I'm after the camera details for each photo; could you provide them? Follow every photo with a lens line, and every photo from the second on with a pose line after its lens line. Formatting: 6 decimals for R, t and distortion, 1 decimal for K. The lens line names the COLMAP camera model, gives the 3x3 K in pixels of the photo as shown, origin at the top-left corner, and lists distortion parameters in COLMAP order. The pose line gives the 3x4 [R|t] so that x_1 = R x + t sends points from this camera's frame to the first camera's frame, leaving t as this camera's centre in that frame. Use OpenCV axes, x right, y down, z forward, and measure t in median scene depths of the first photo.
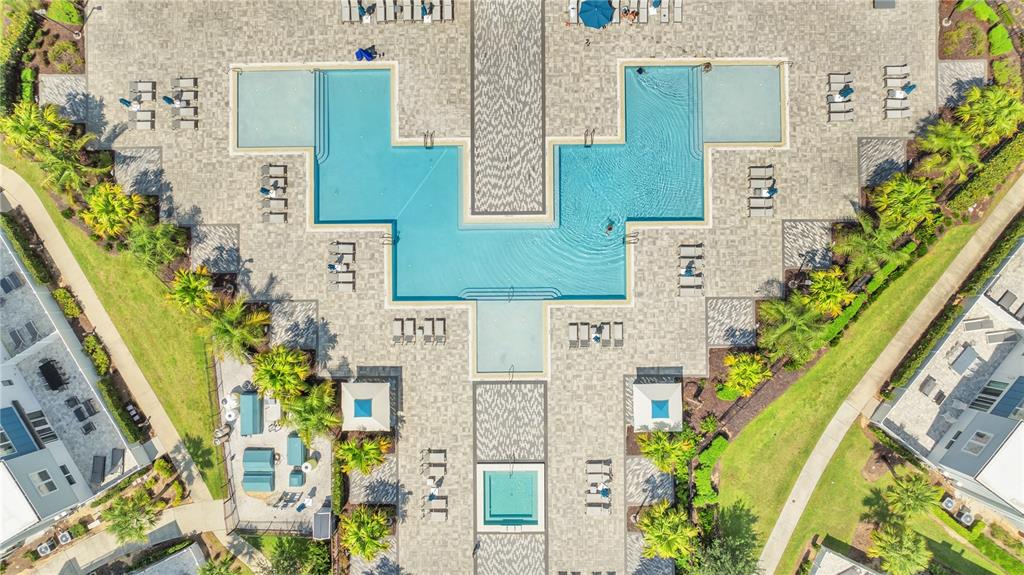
lens RADIAL K [[715.0, 0, 513.8], [0, 715.0, 284.0], [0, 0, 1]] dist [-0.058569, 0.066027]
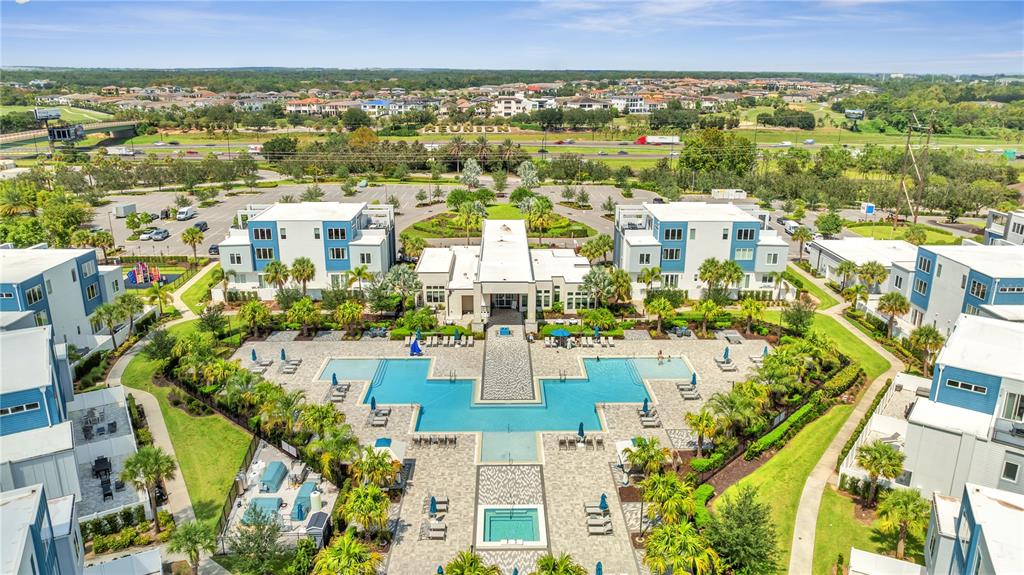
lens RADIAL K [[715.0, 0, 513.8], [0, 715.0, 284.0], [0, 0, 1]] dist [-0.058569, 0.066027]
pose [[0.999776, 0.013946, 0.015936, -0.021136], [0.010878, 0.307448, -0.951503, 1.132188], [-0.018169, 0.951463, 0.307228, 0.375328]]
